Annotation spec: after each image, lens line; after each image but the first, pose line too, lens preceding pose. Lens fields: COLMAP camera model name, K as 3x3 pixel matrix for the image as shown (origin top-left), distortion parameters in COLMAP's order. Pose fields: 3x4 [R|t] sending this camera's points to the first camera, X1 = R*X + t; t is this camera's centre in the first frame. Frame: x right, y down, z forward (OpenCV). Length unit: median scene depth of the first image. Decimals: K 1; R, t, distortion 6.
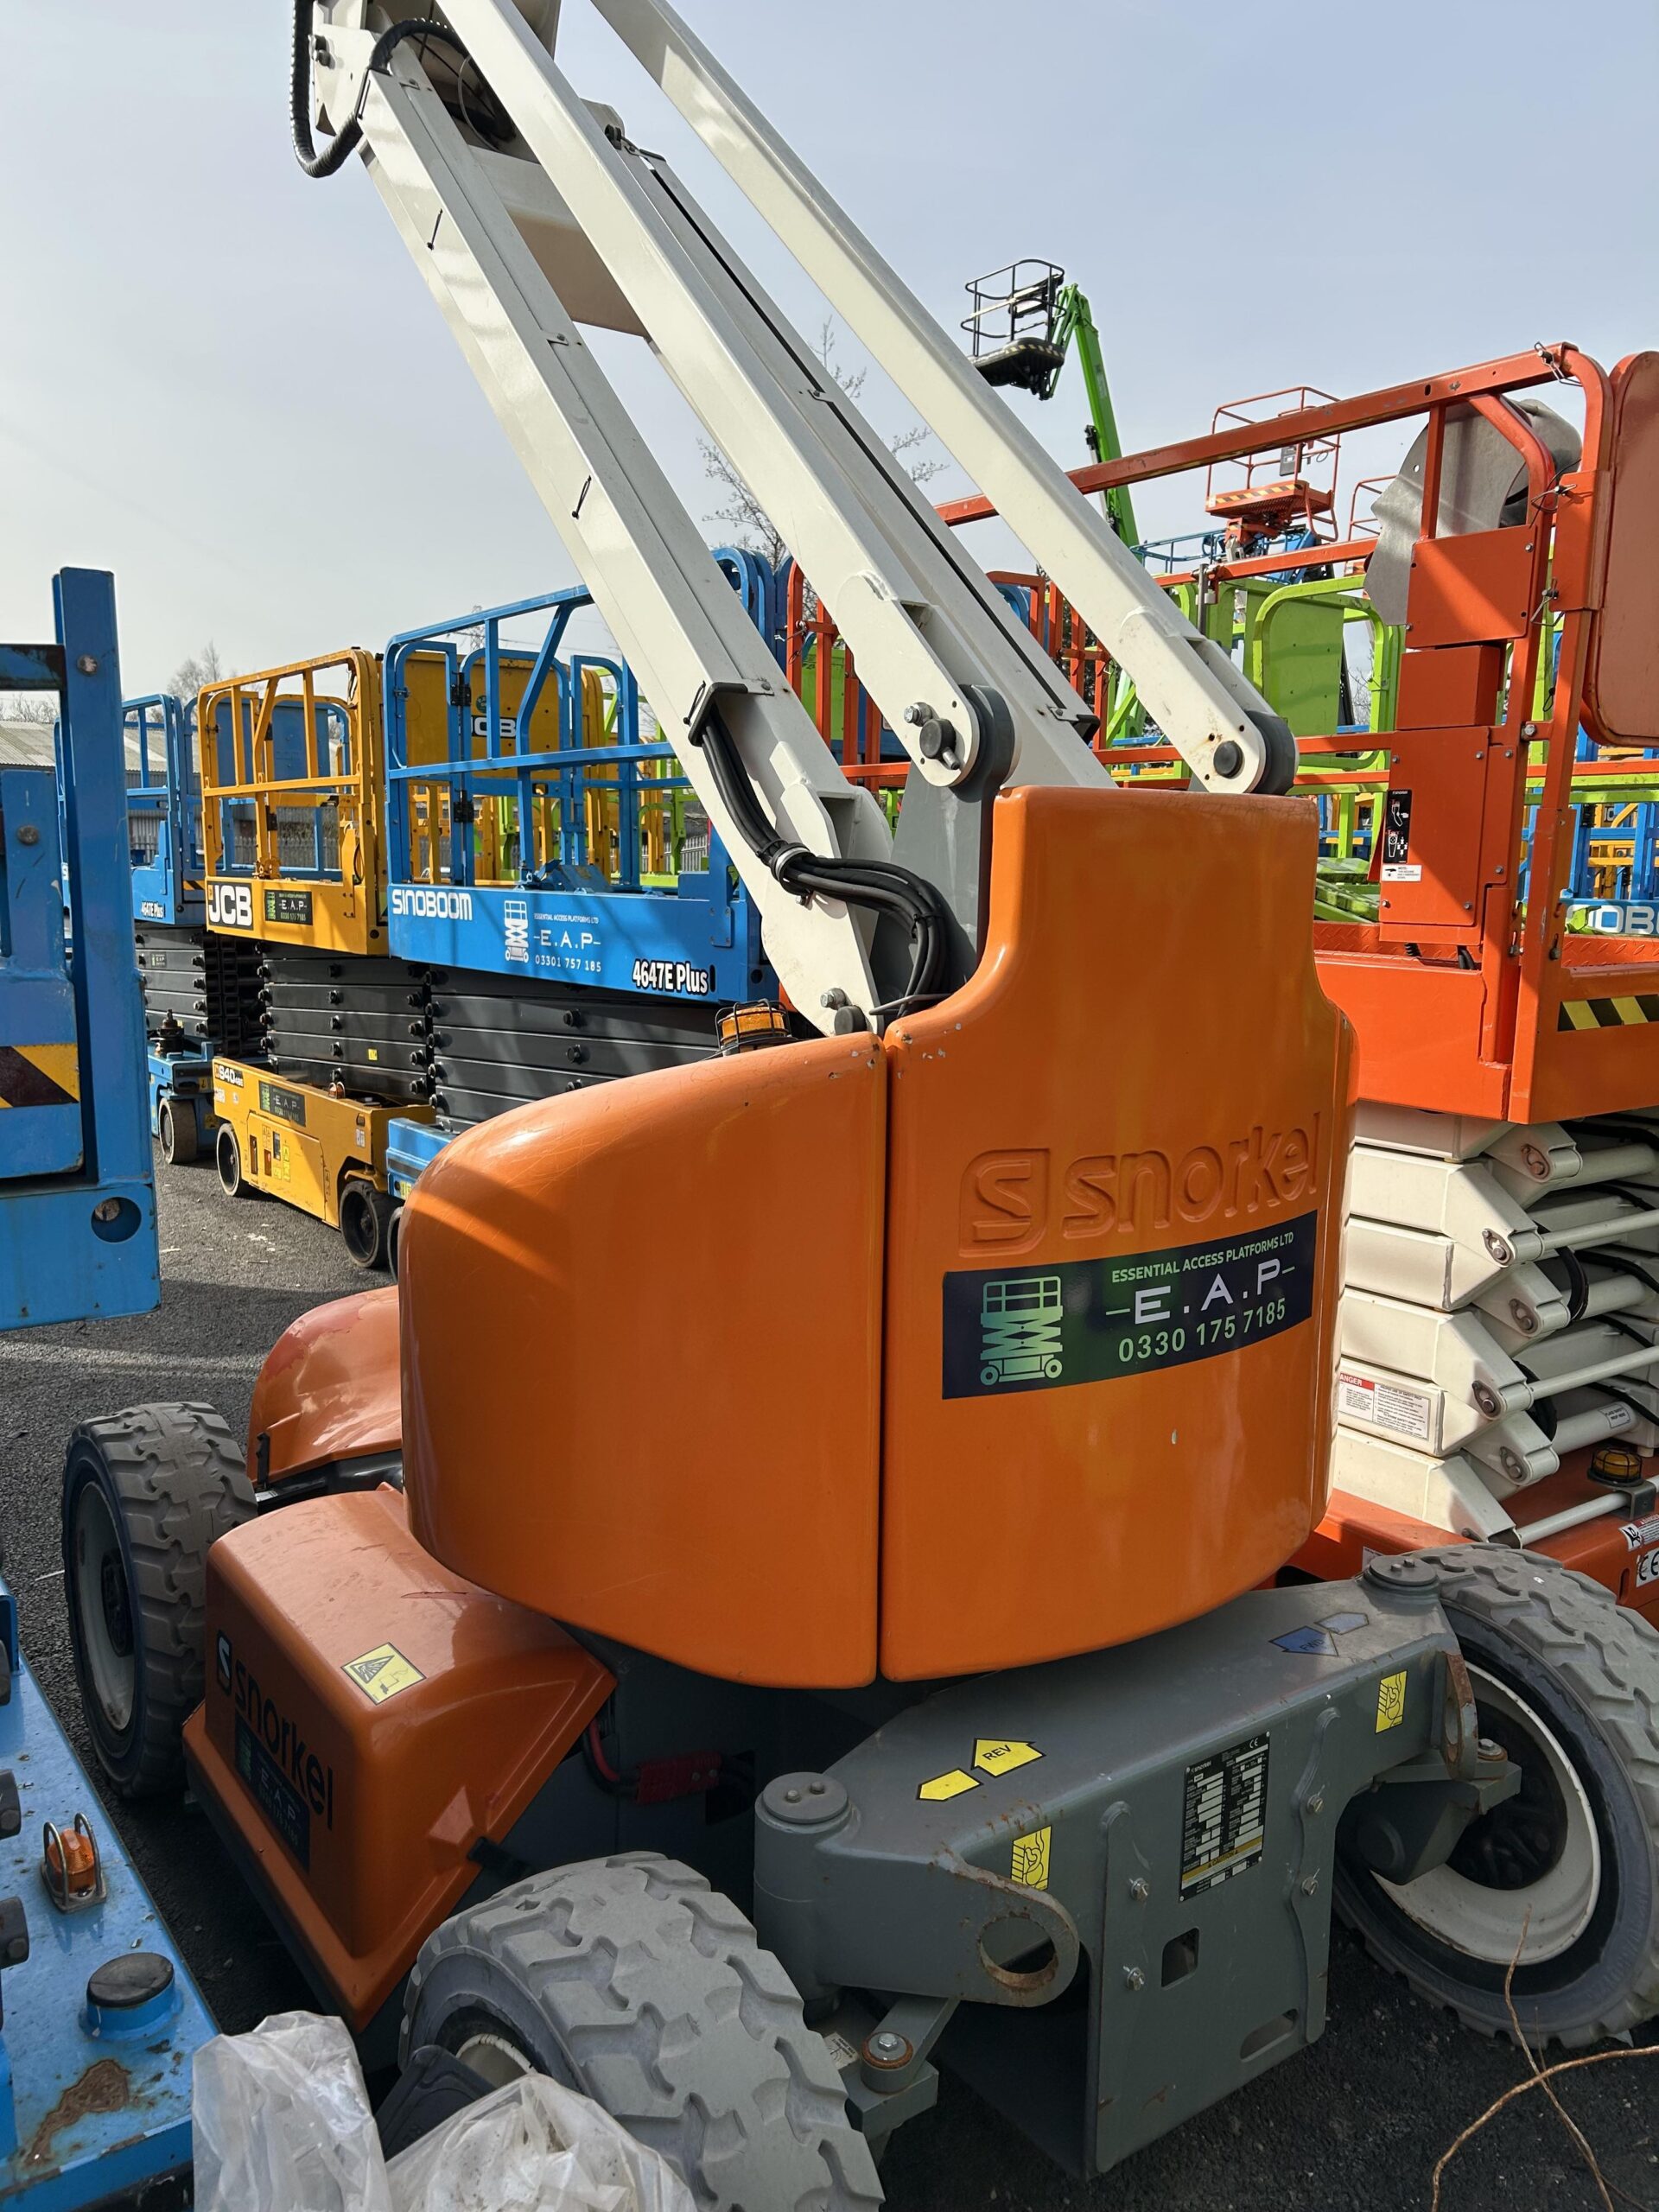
lens RADIAL K [[1672.9, 0, 829.5], [0, 1672.9, 1106.0], [0, 0, 1]] dist [0.009319, -0.006213]
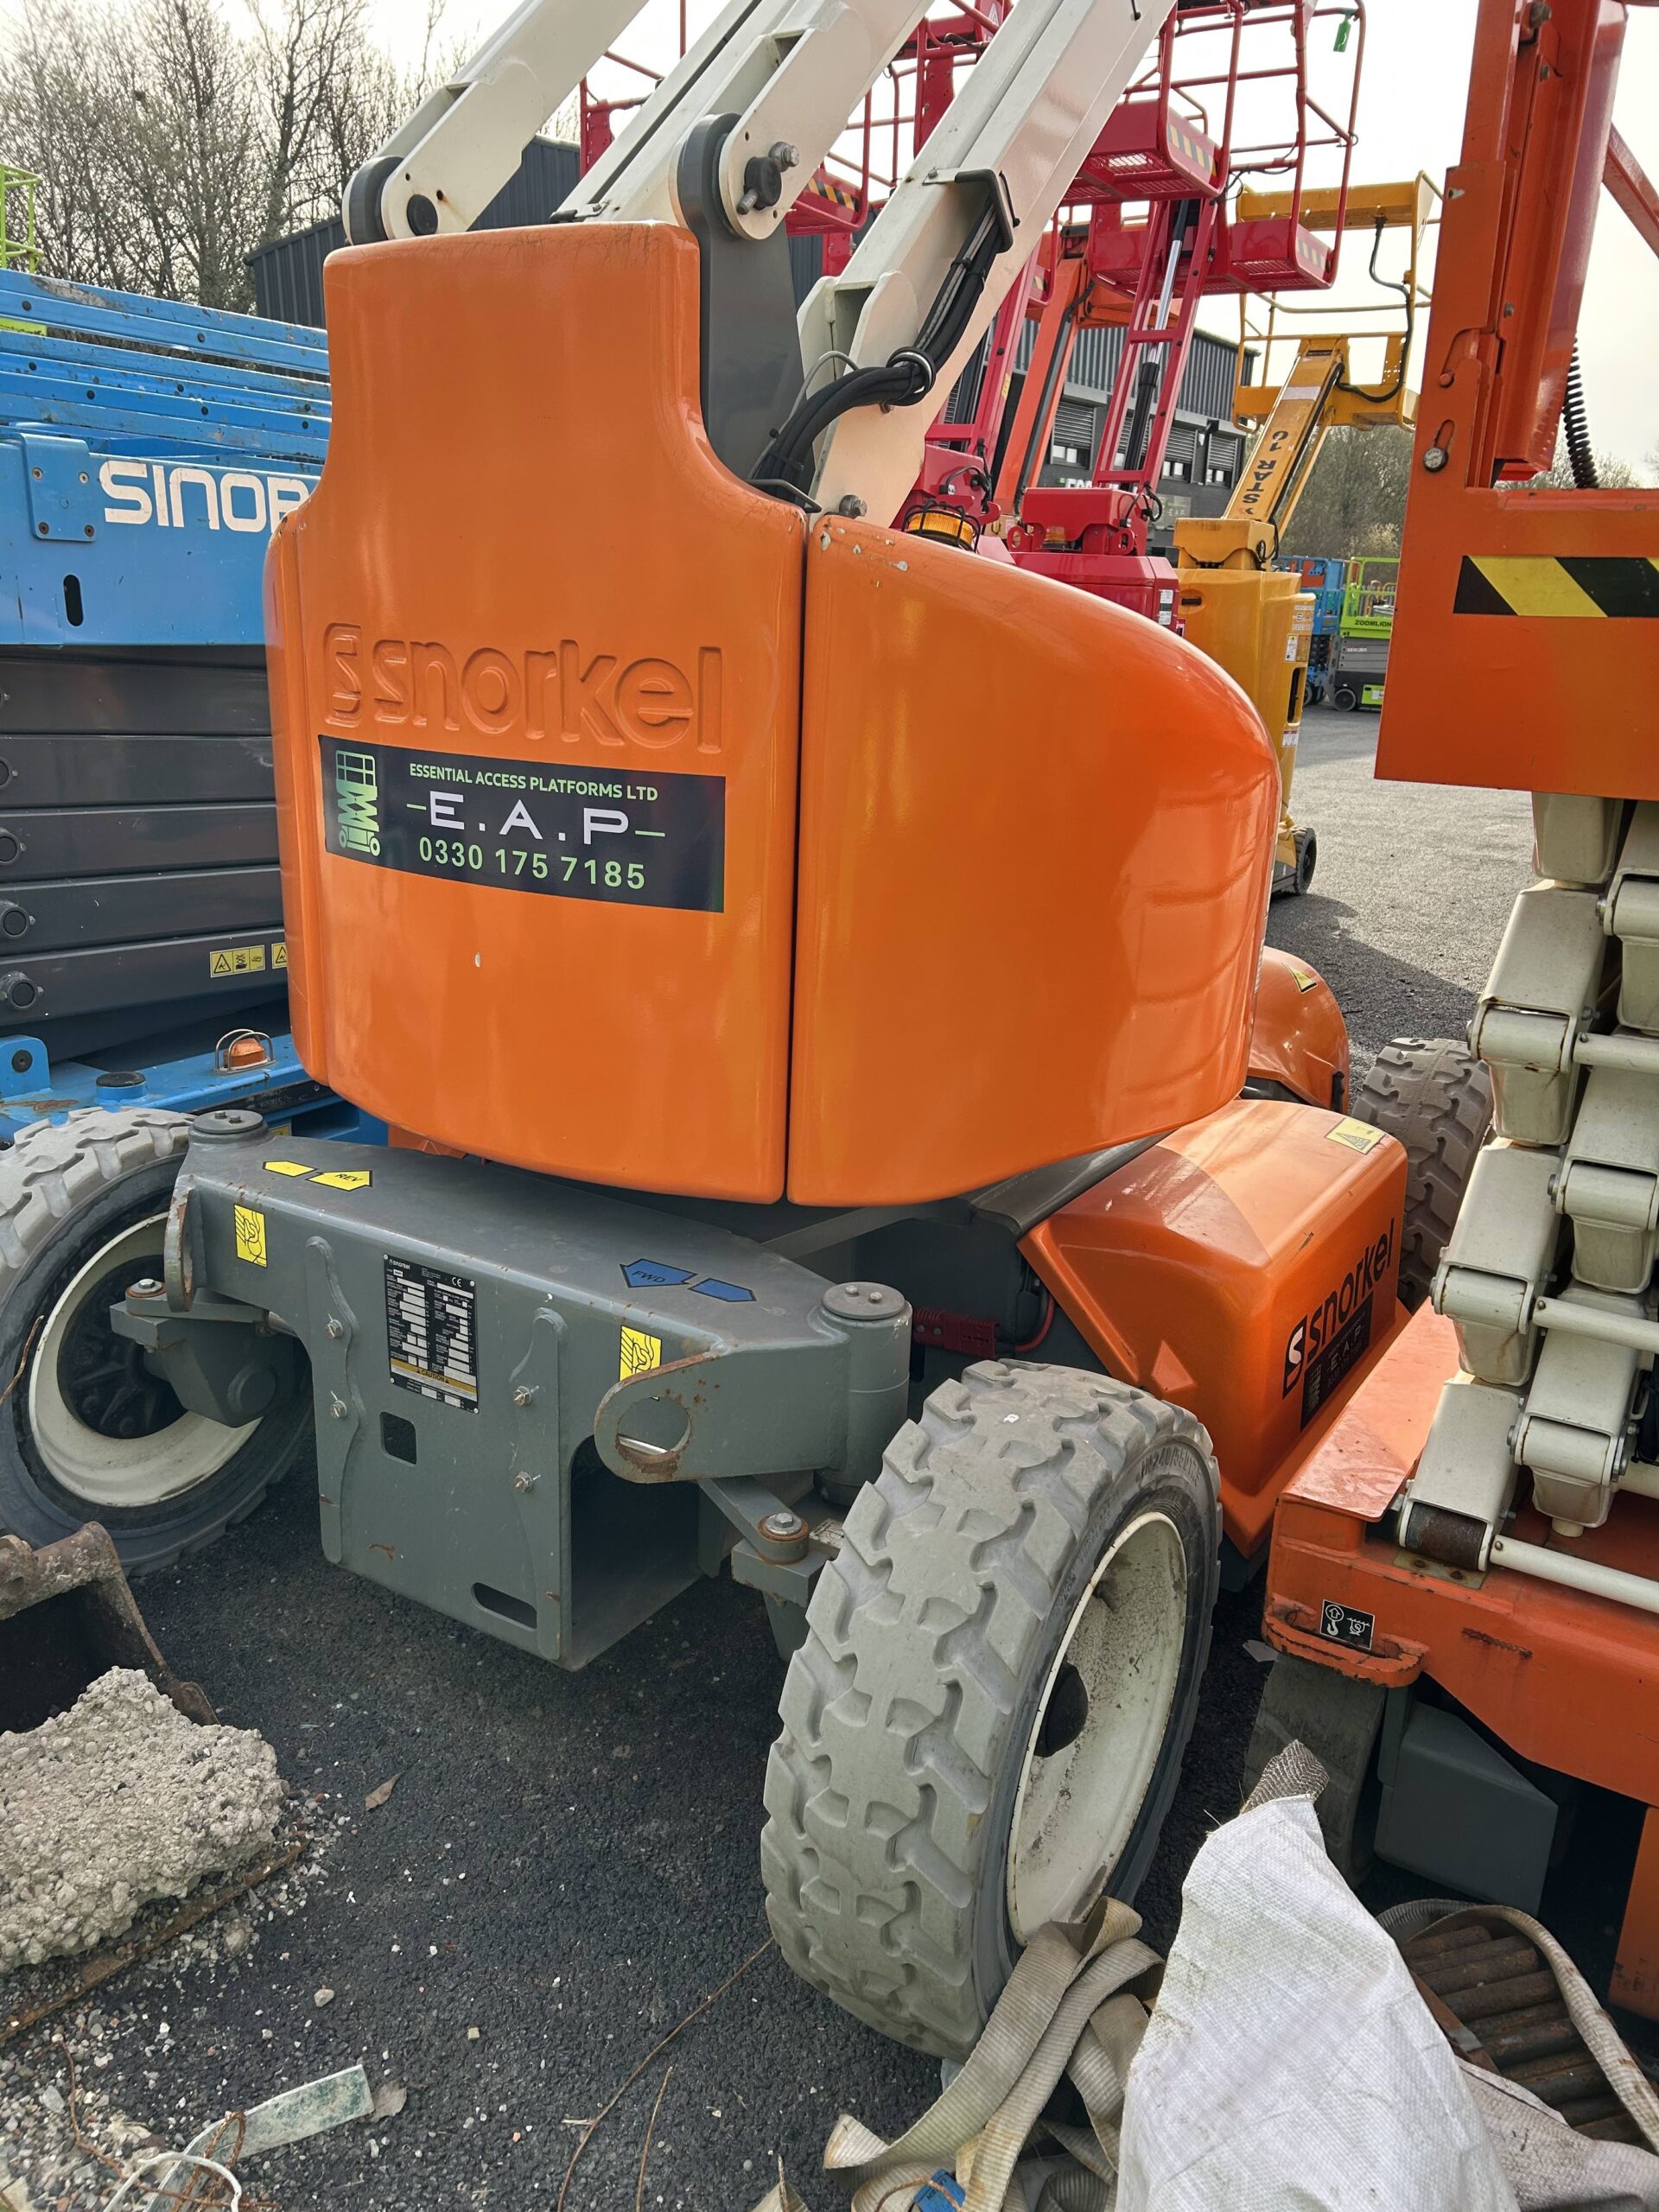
lens RADIAL K [[1672.9, 0, 829.5], [0, 1672.9, 1106.0], [0, 0, 1]] dist [0.009319, -0.006213]
pose [[0.380419, 0.270476, -0.884378, 1.179266], [-0.163427, 0.960888, 0.223577, 0.028483], [0.910260, 0.059478, 0.409744, 0.798604]]
